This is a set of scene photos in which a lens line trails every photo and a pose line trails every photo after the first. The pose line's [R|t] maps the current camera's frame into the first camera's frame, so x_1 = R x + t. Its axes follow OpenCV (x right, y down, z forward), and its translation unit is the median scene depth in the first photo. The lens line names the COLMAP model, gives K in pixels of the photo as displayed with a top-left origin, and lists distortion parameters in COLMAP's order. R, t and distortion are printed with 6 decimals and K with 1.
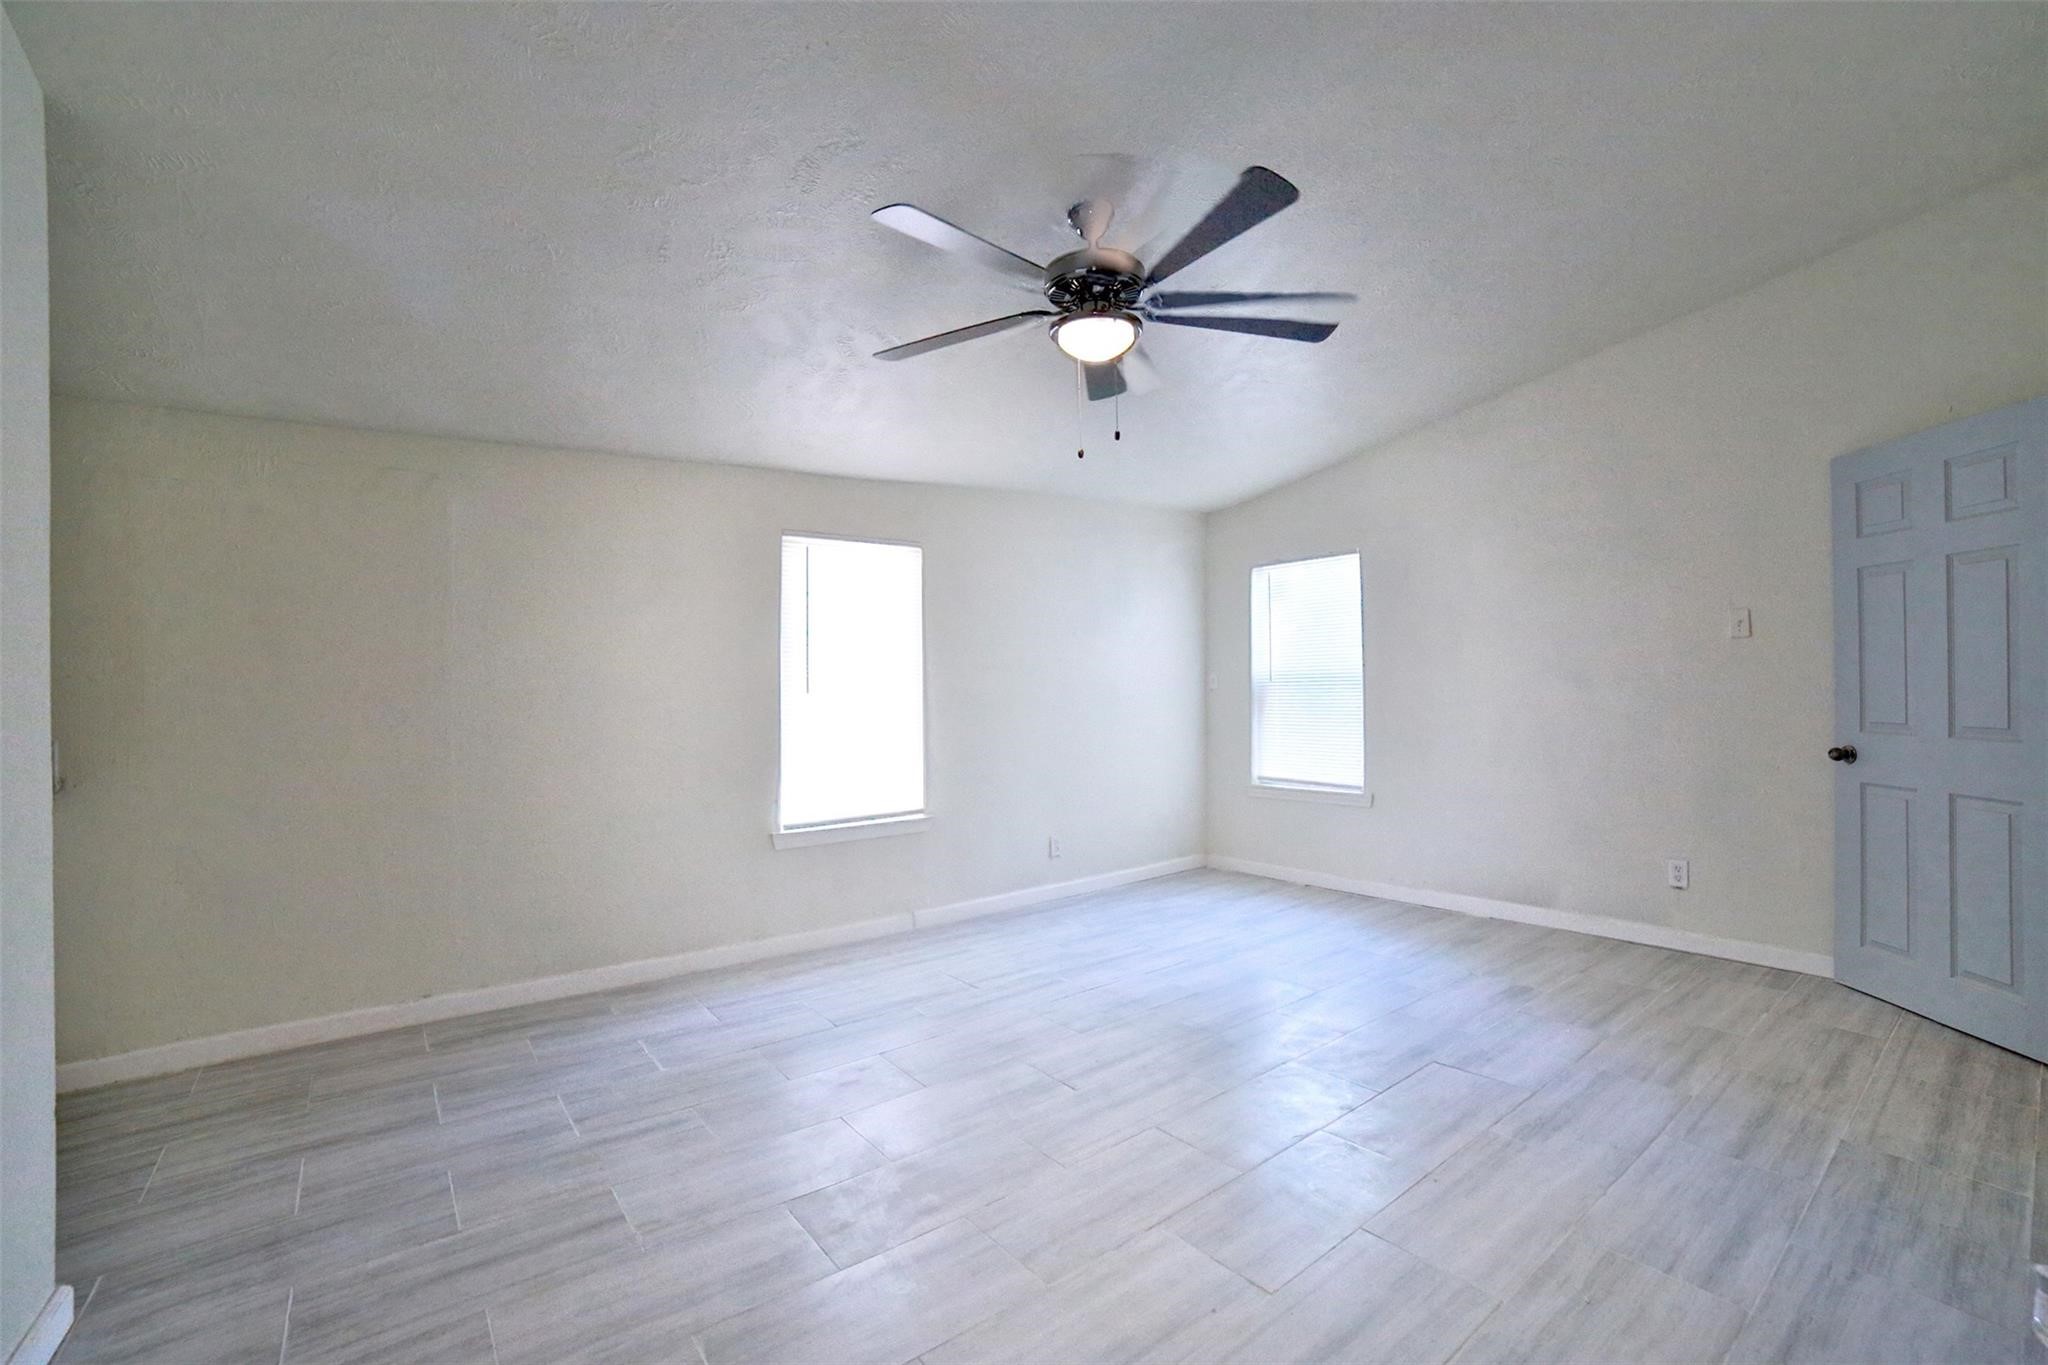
lens RADIAL K [[870.9, 0, 1024.0], [0, 870.9, 682.5], [0, 0, 1]] dist [-0.100429, 0.034395]
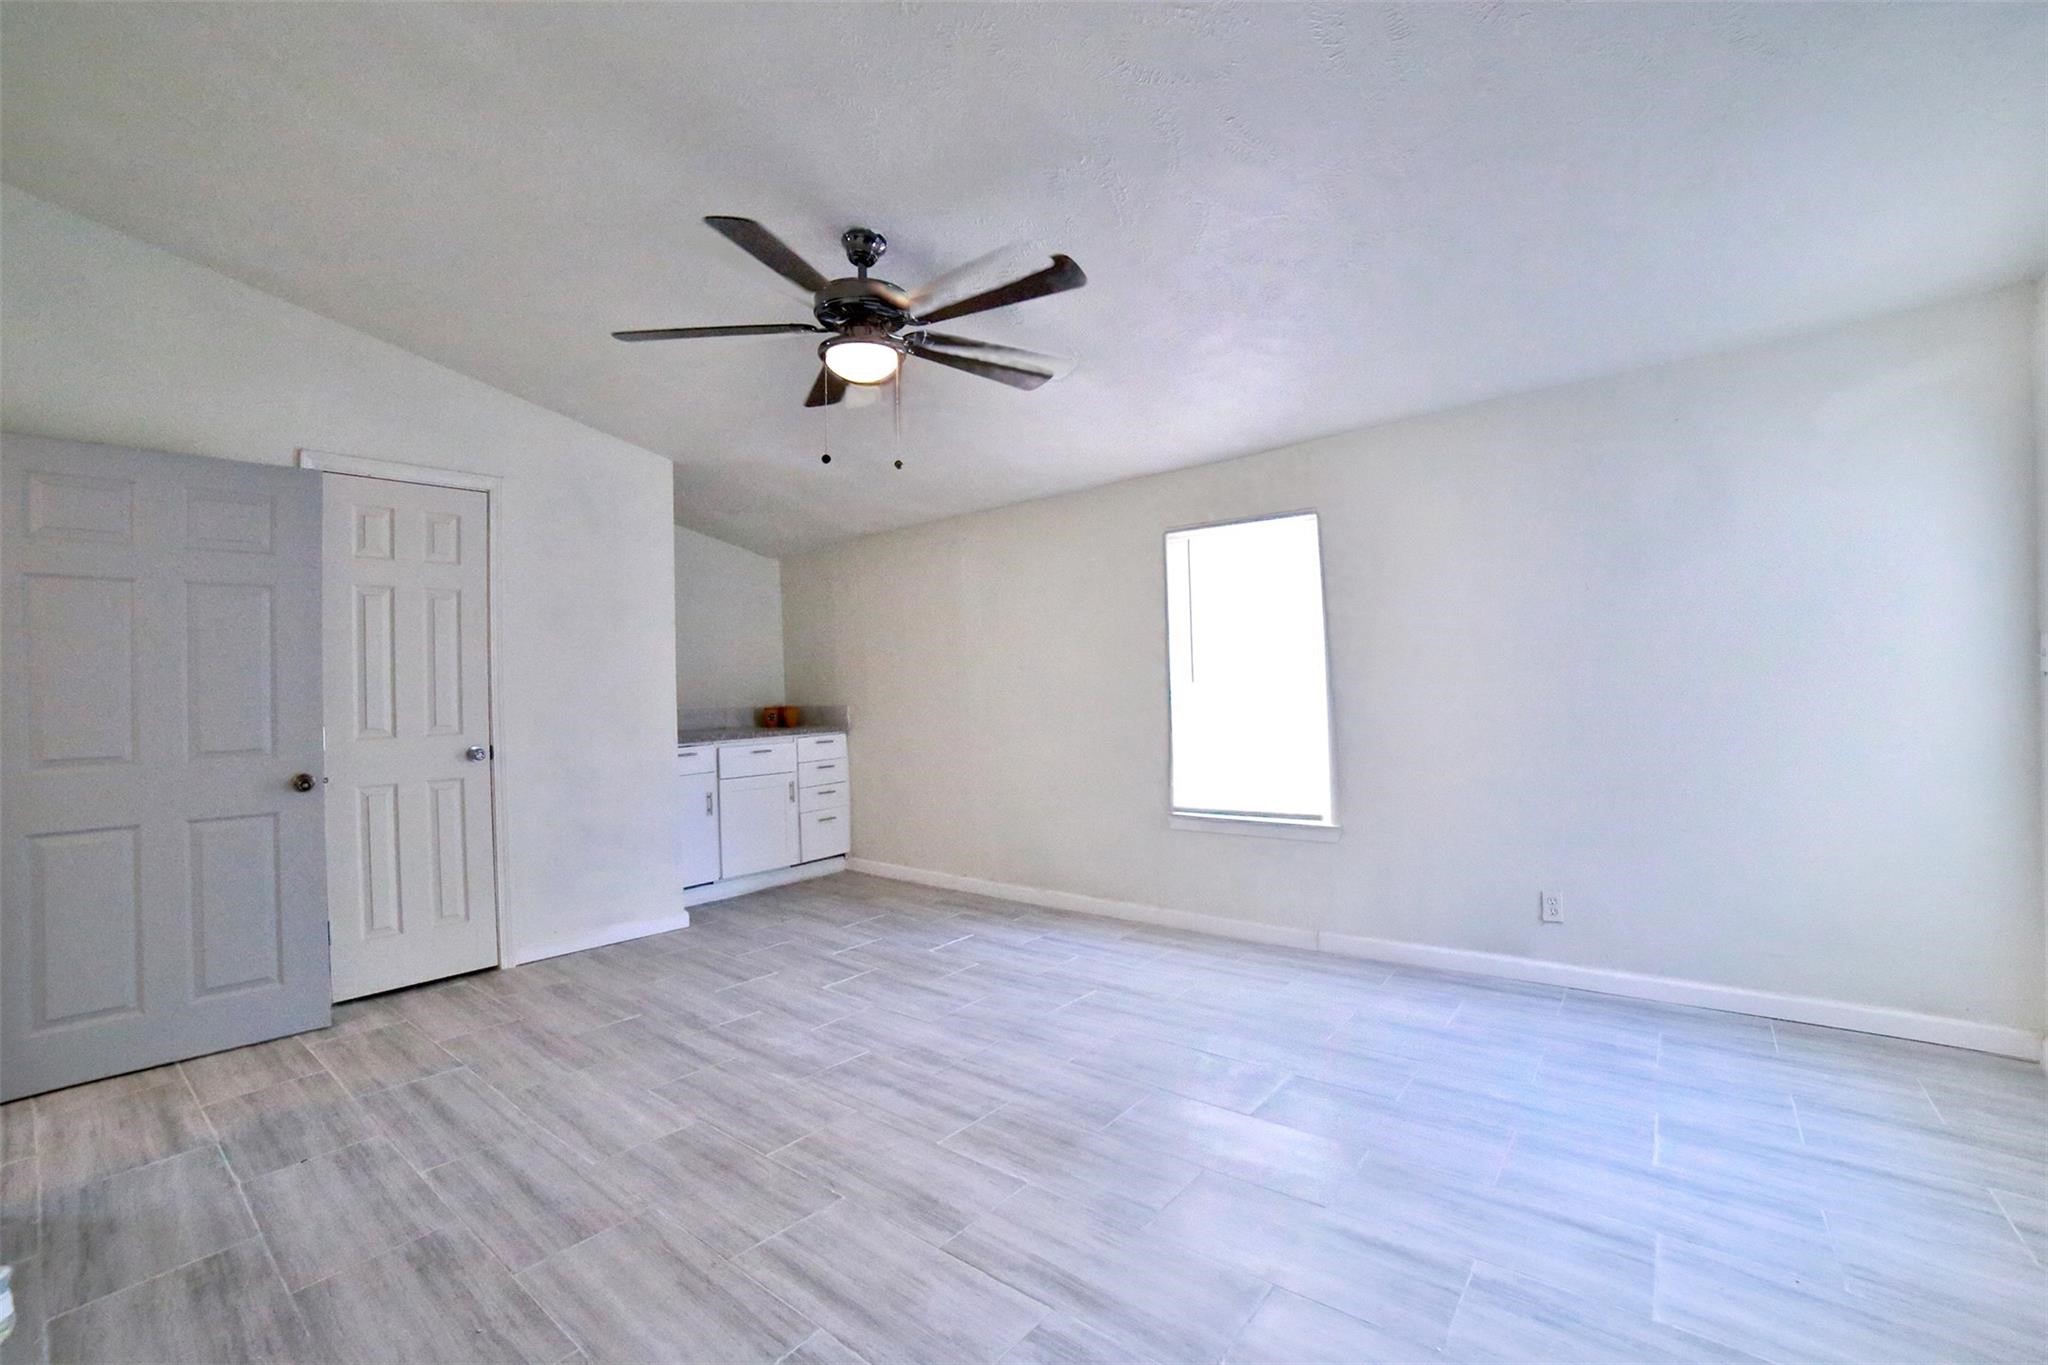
lens RADIAL K [[870.9, 0, 1024.0], [0, 870.9, 682.5], [0, 0, 1]] dist [-0.100429, 0.034395]
pose [[0.232707, 0.005728, -0.972530, 0.809074], [0.028847, 0.999502, 0.012789, -0.007869], [0.972119, -0.031031, 0.232426, 0.646716]]
